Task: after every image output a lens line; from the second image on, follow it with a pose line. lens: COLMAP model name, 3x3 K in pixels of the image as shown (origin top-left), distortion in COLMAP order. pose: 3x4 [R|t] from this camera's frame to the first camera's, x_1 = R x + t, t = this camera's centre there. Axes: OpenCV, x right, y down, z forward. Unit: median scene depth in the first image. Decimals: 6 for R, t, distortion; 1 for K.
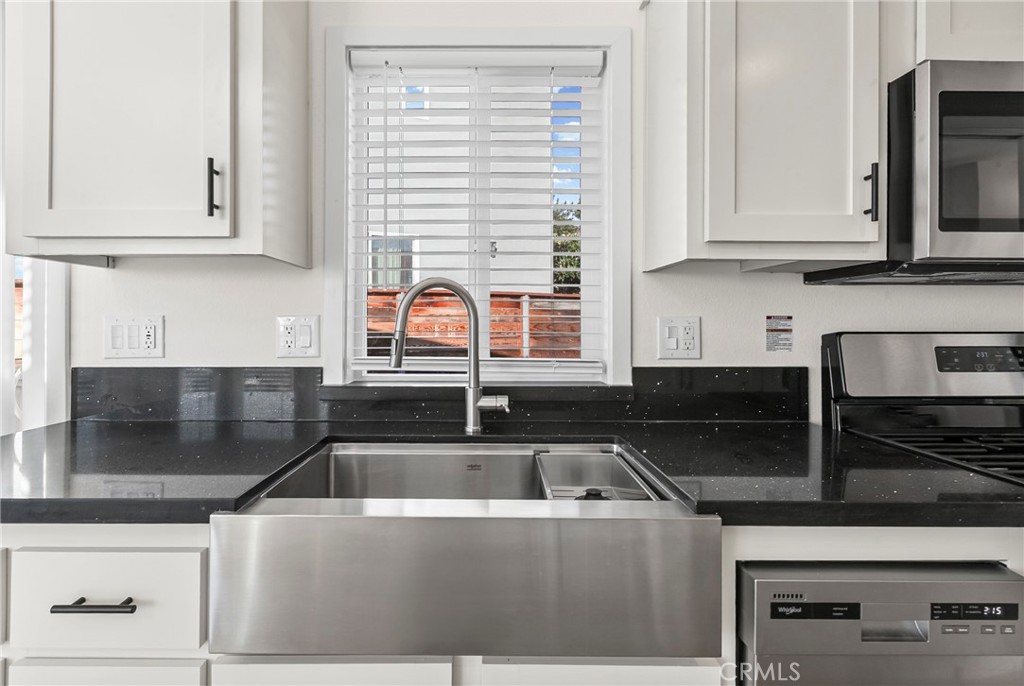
lens RADIAL K [[492.6, 0, 515.7], [0, 492.6, 335.3], [0, 0, 1]] dist [0.002316, -0.002116]
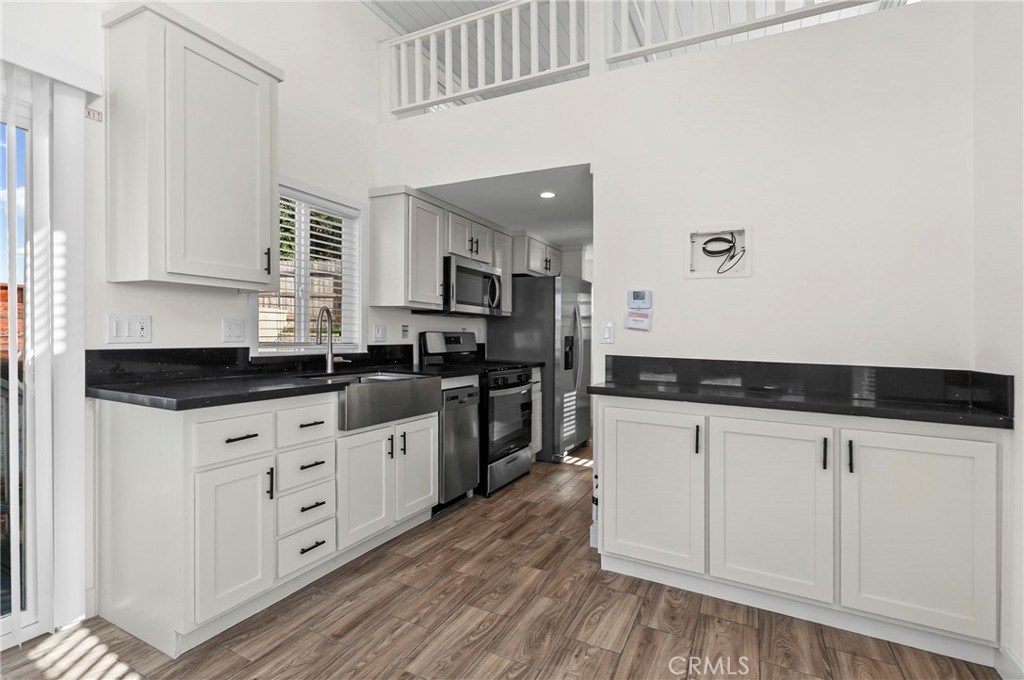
lens RADIAL K [[492.6, 0, 511.4], [0, 492.6, 337.3], [0, 0, 1]] dist [0.002316, -0.002116]
pose [[0.465790, 0.001236, 0.884894, -1.729203], [-0.004994, 0.999987, 0.001232, 0.020753], [-0.884881, -0.004993, 0.465790, -0.839603]]
